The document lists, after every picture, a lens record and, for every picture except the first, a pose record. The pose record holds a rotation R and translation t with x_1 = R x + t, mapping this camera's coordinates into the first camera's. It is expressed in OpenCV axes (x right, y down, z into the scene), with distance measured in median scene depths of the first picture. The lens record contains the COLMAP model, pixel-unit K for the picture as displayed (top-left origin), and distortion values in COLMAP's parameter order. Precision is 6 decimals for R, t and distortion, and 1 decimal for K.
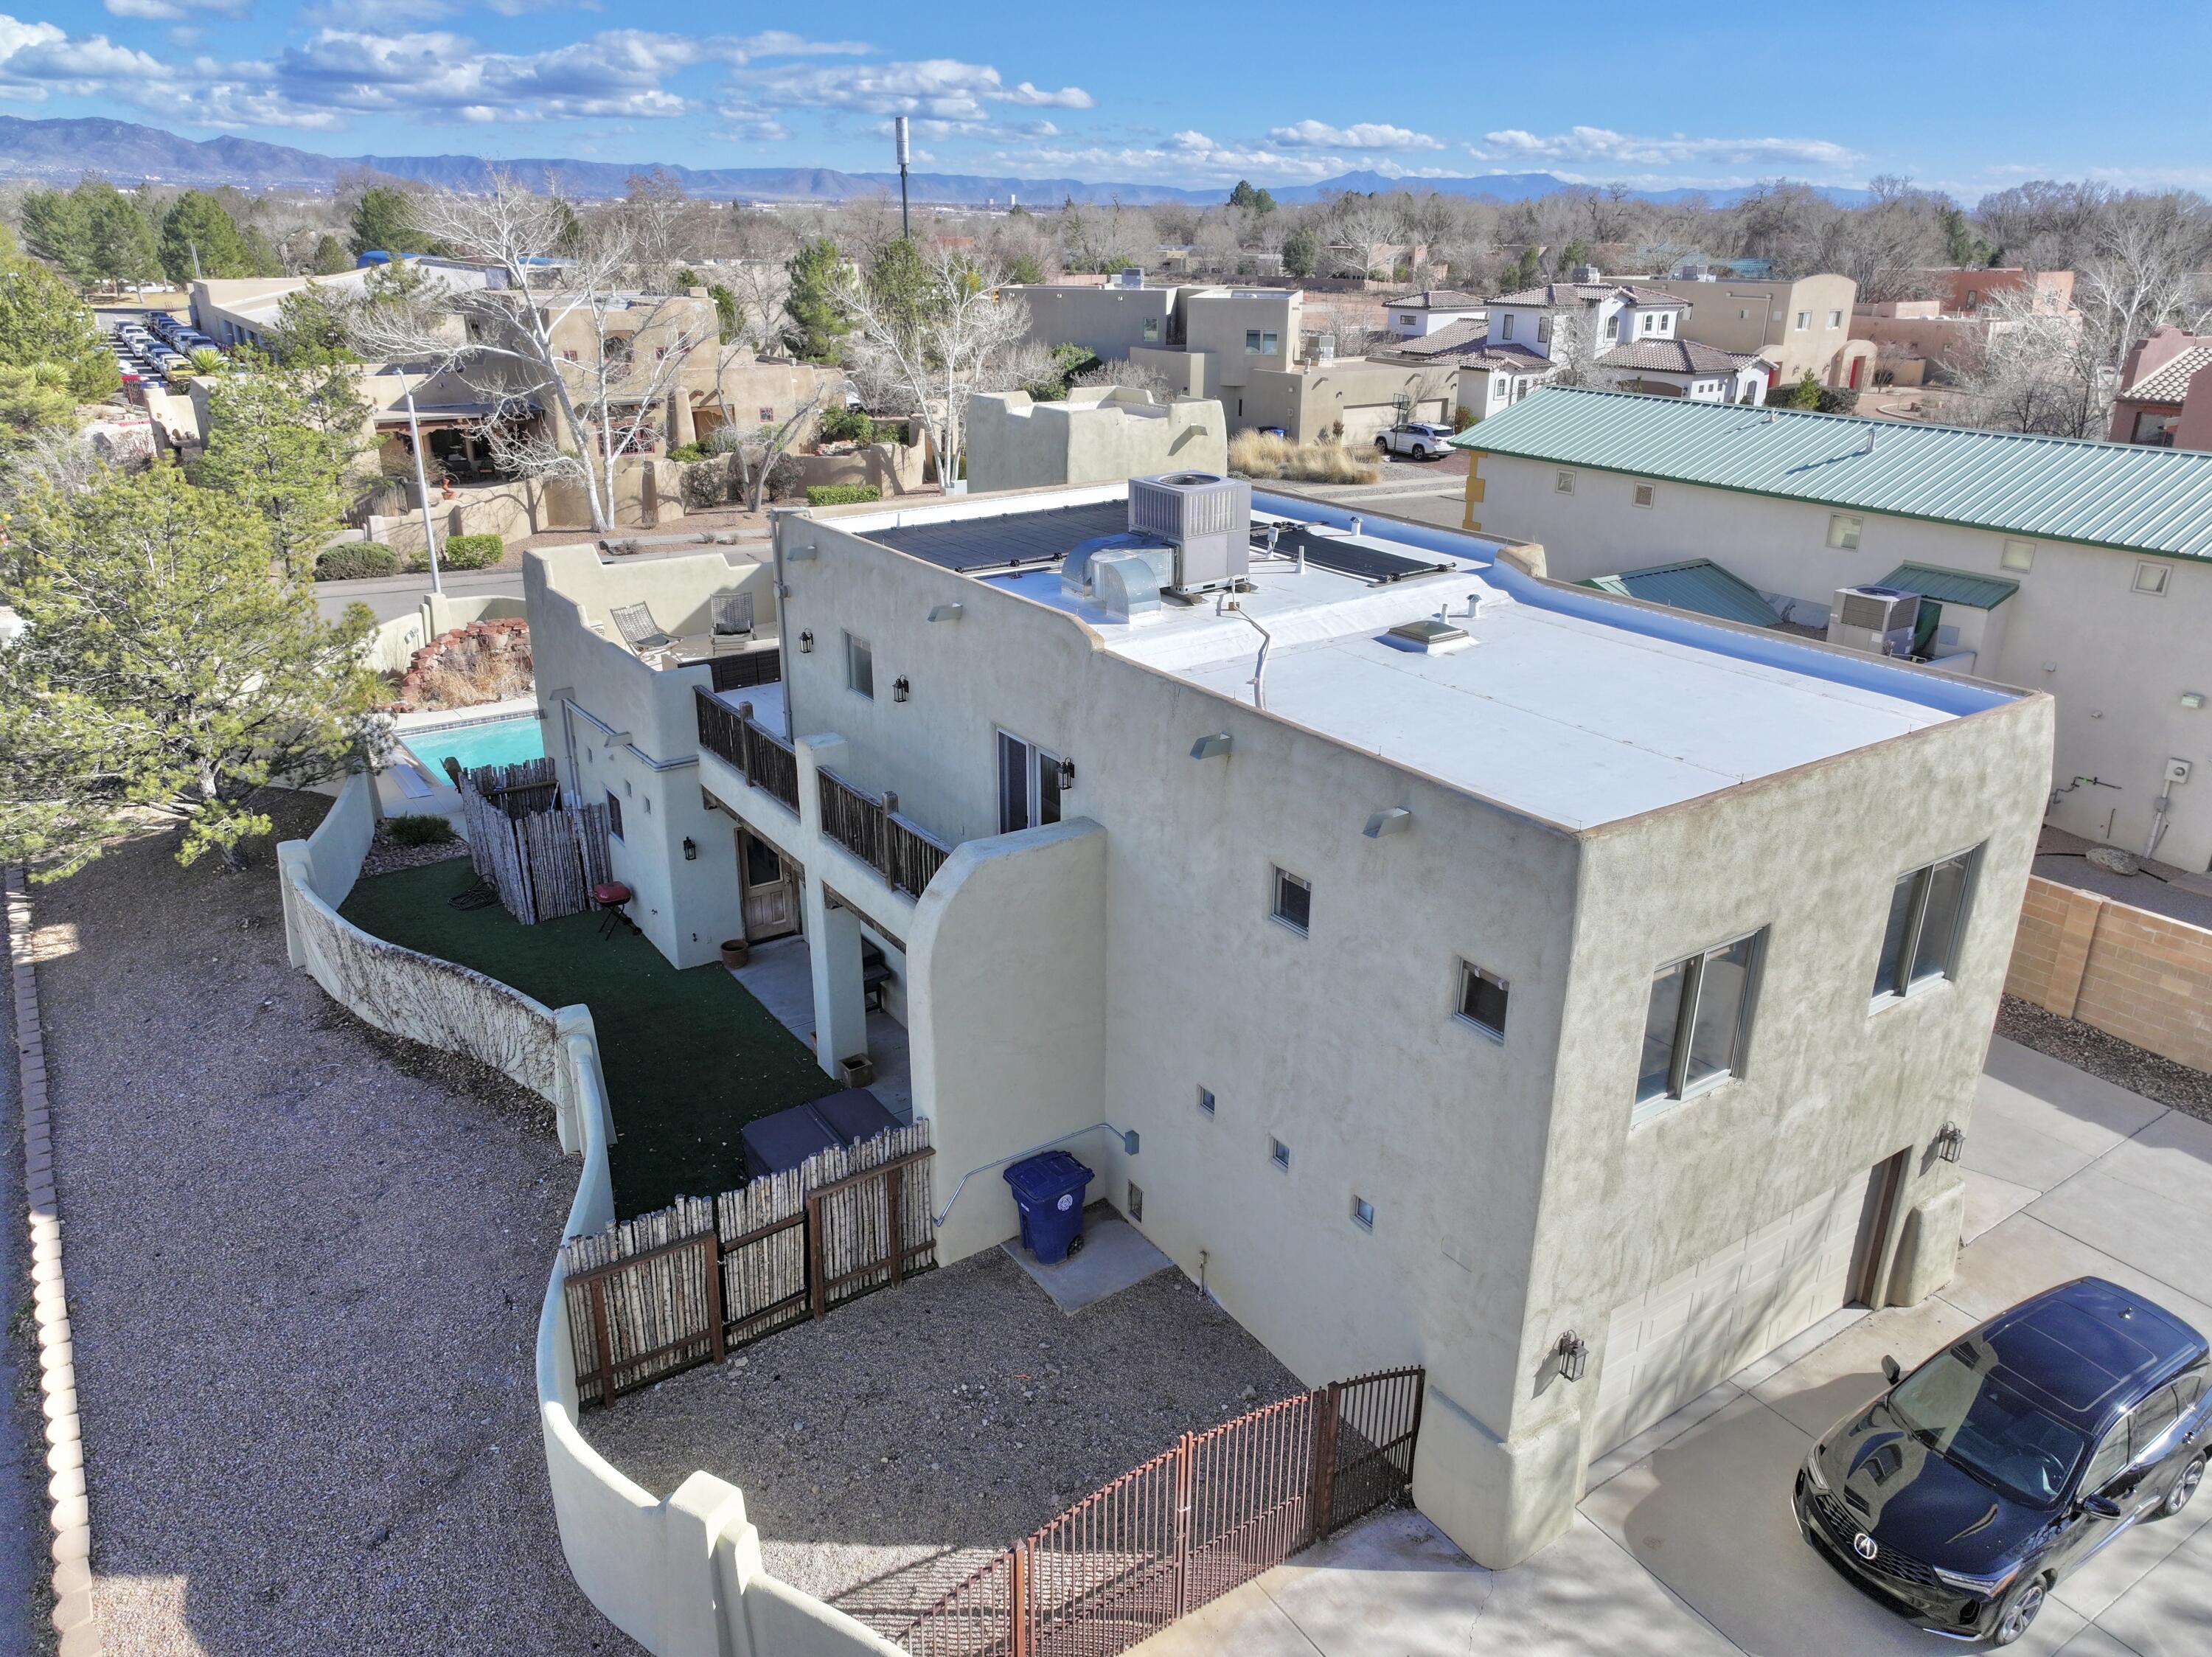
lens RADIAL K [[1556.2, 0, 1109.1], [0, 1556.2, 828.0], [0, 0, 1]] dist [0.004741, 0.007669]
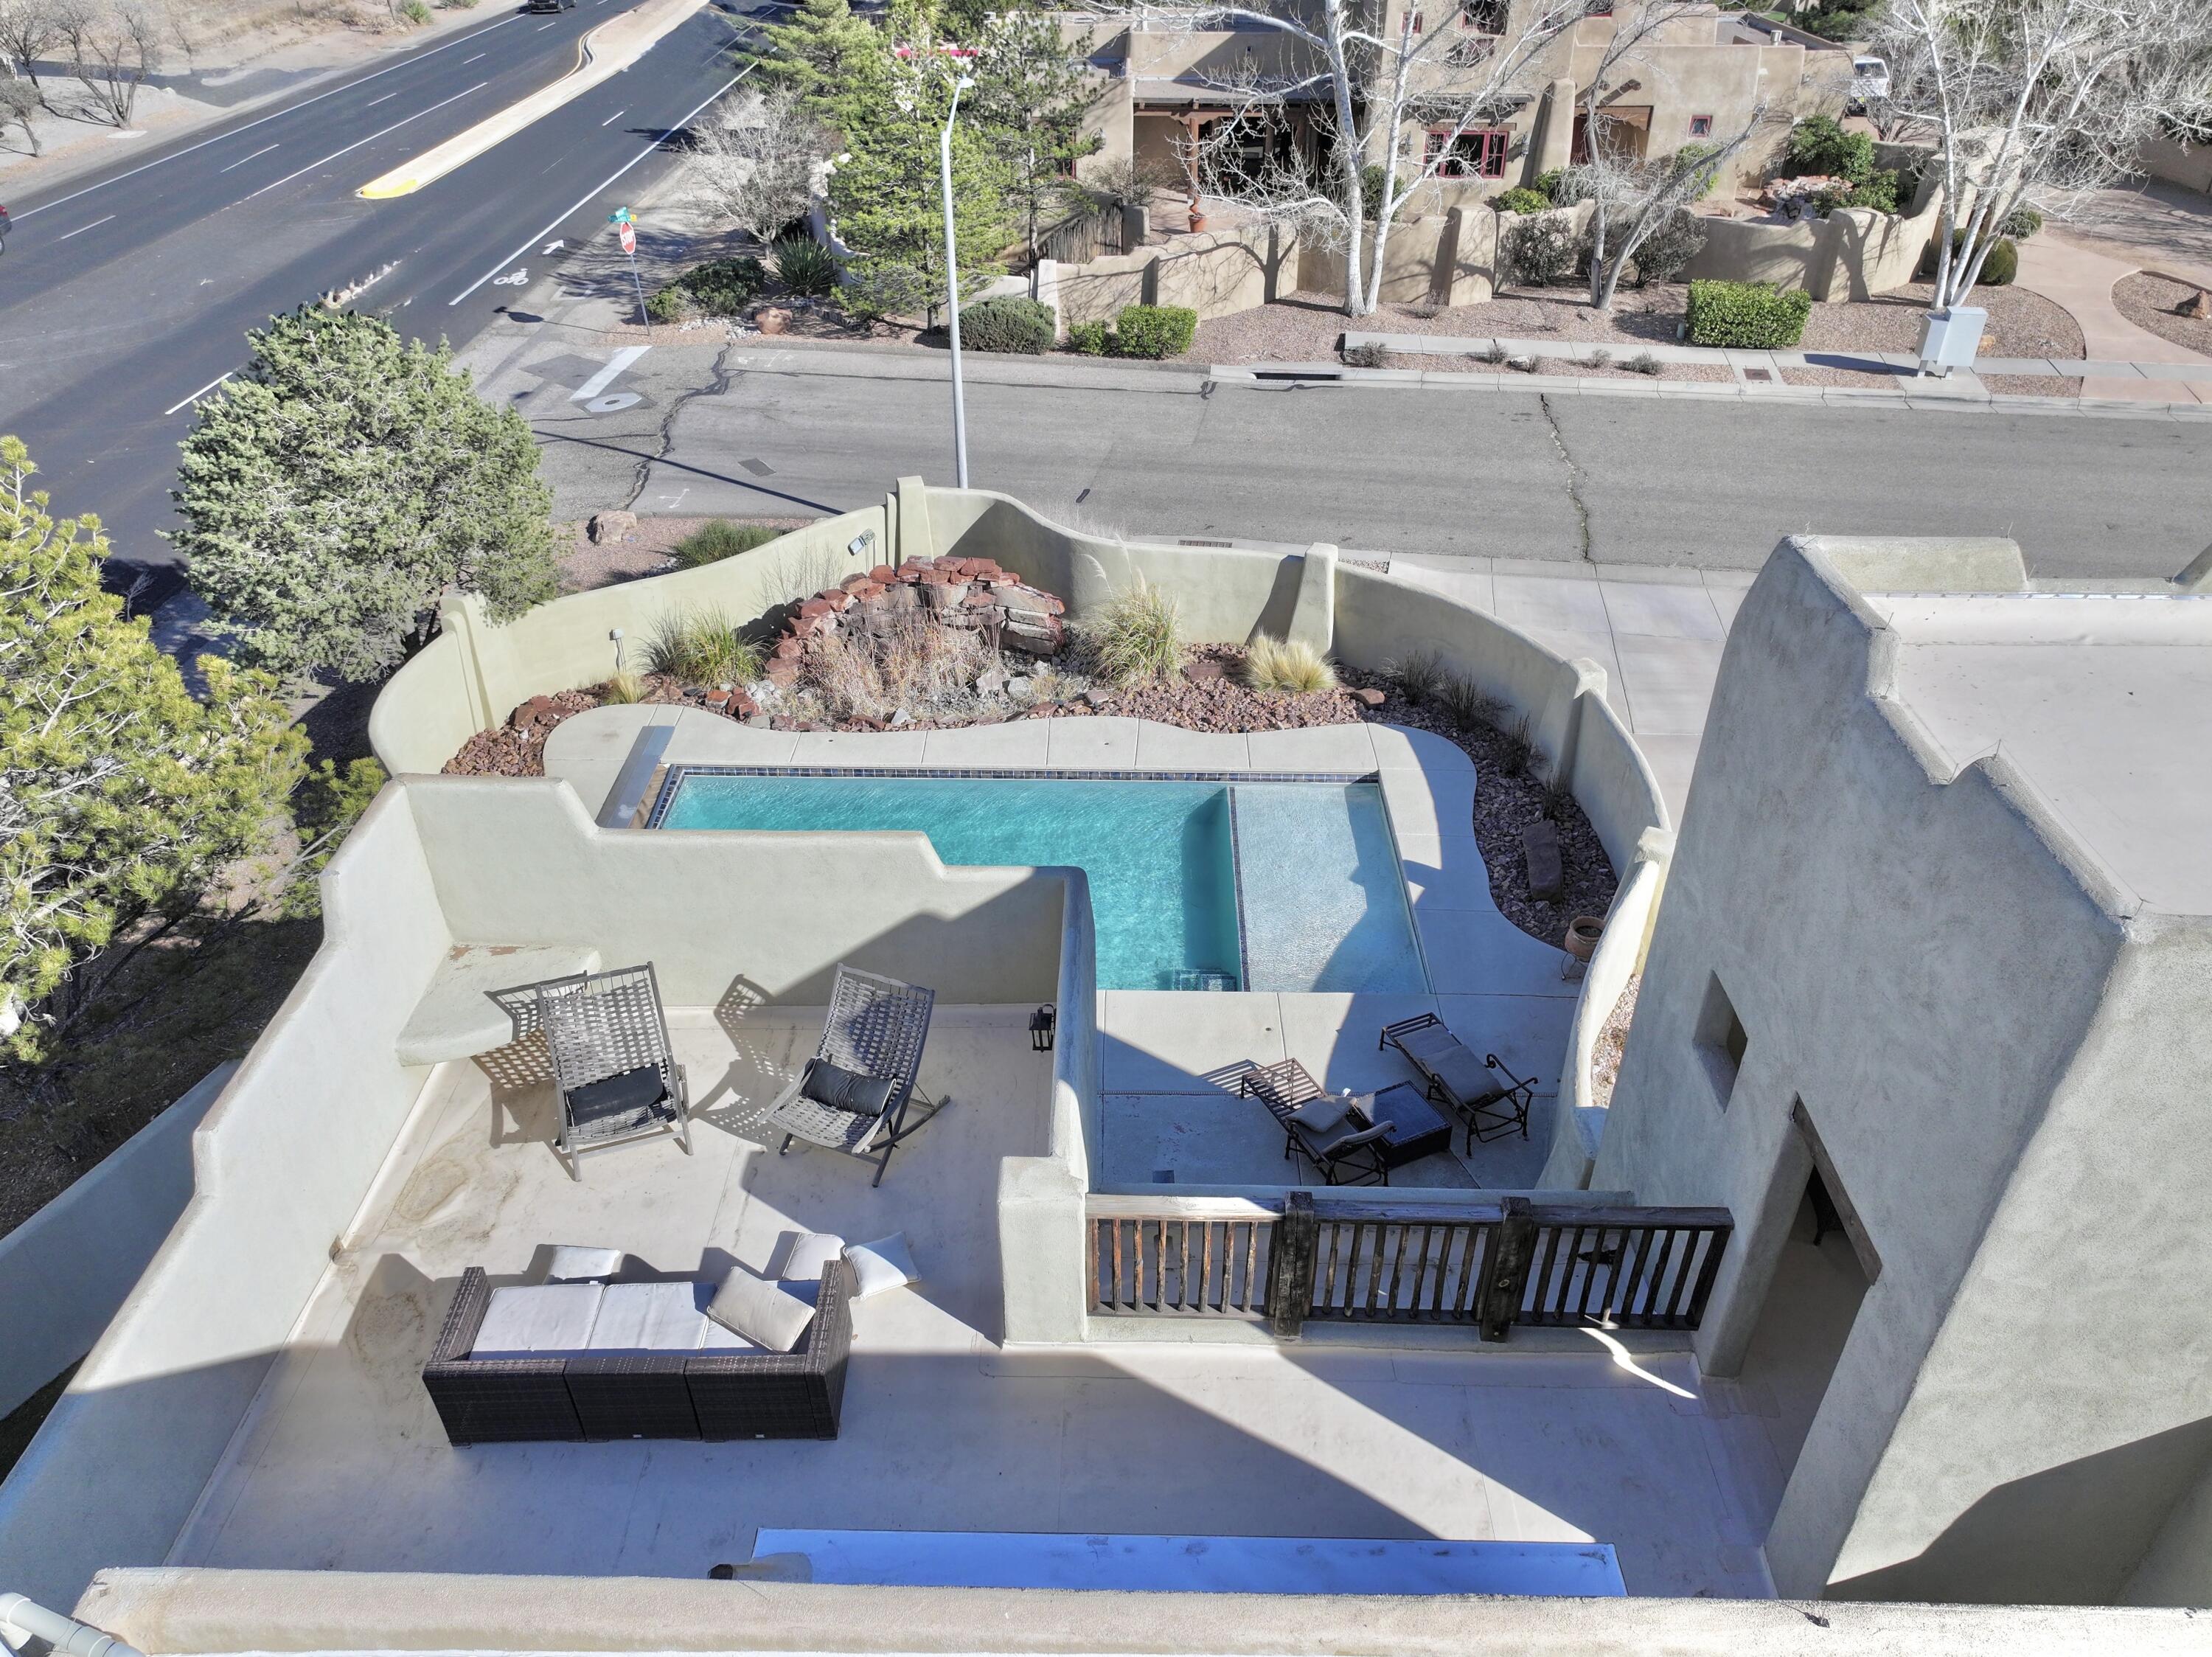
lens RADIAL K [[1556.2, 0, 1109.1], [0, 1556.2, 828.0], [0, 0, 1]] dist [0.004741, 0.007669]
pose [[0.817390, 0.316258, -0.481512, -0.054228], [-0.205188, 0.940848, 0.269635, -0.413068], [0.538304, -0.121596, 0.833932, 1.037728]]
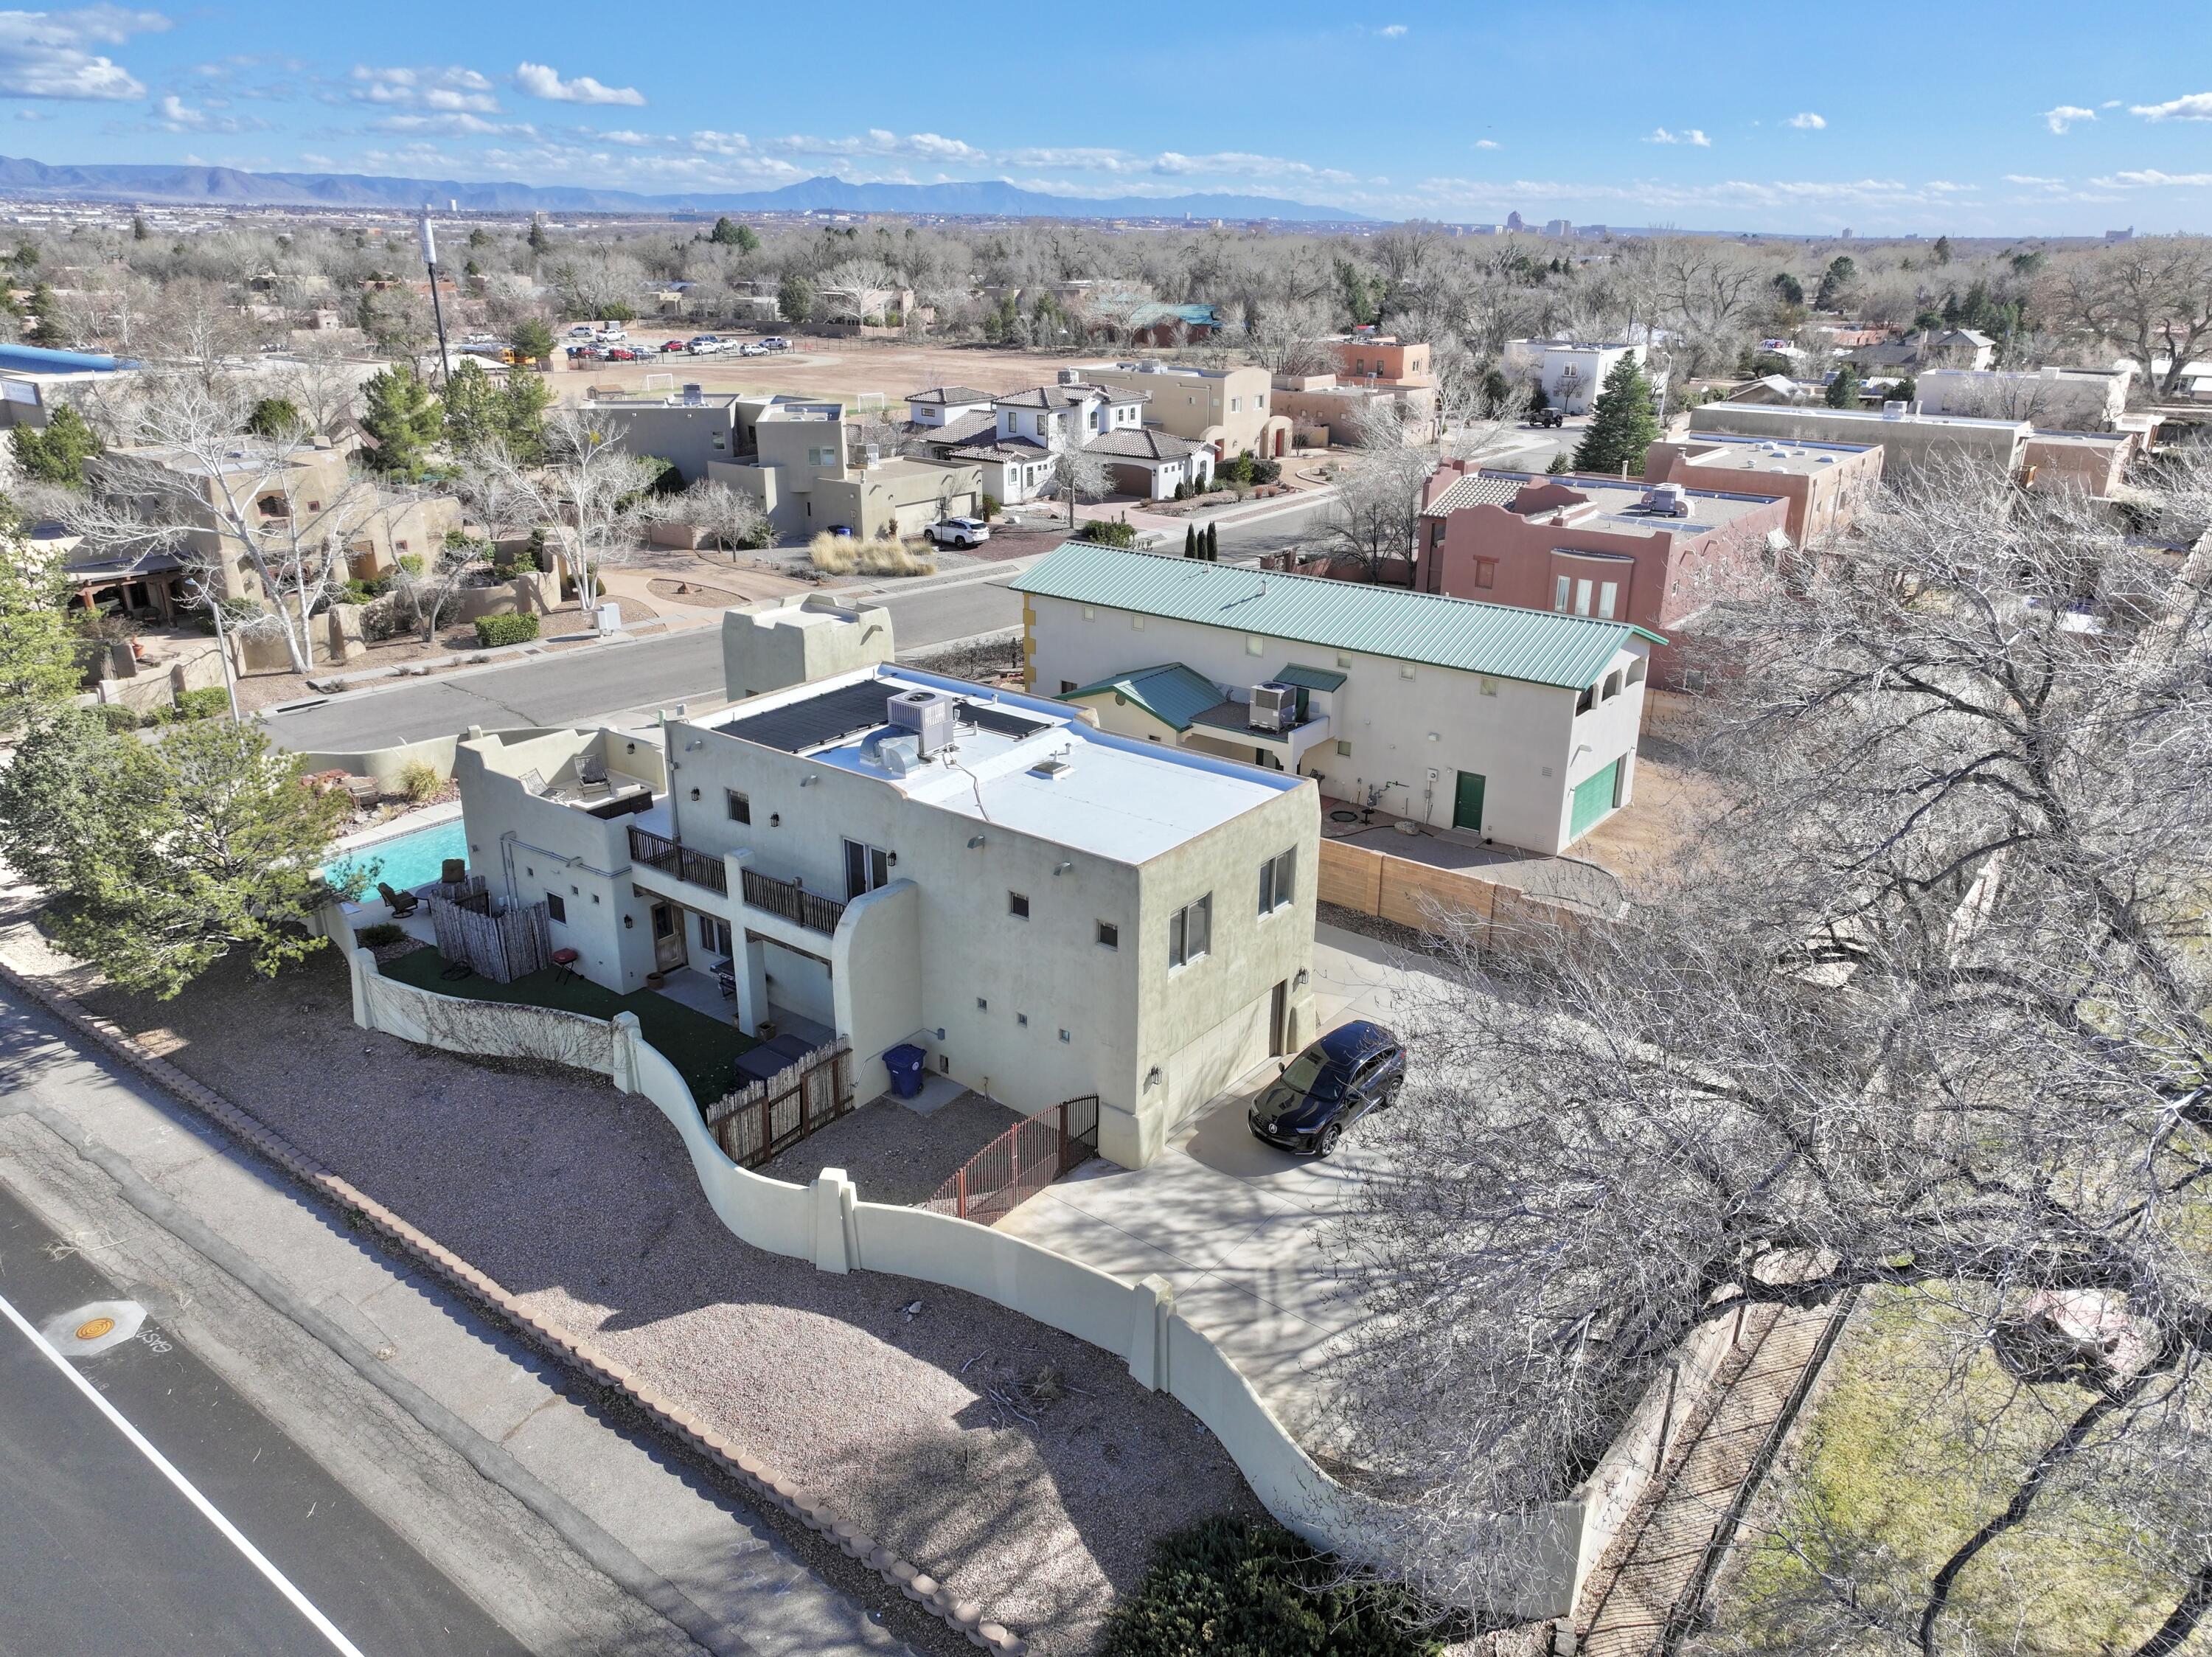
lens RADIAL K [[1556.2, 0, 1109.1], [0, 1556.2, 828.0], [0, 0, 1]] dist [0.004741, 0.007669]
pose [[0.950577, -0.111740, 0.289684, -0.292481], [0.112742, 0.993536, 0.013281, -0.058863], [-0.289296, 0.020035, 0.957030, -0.883719]]
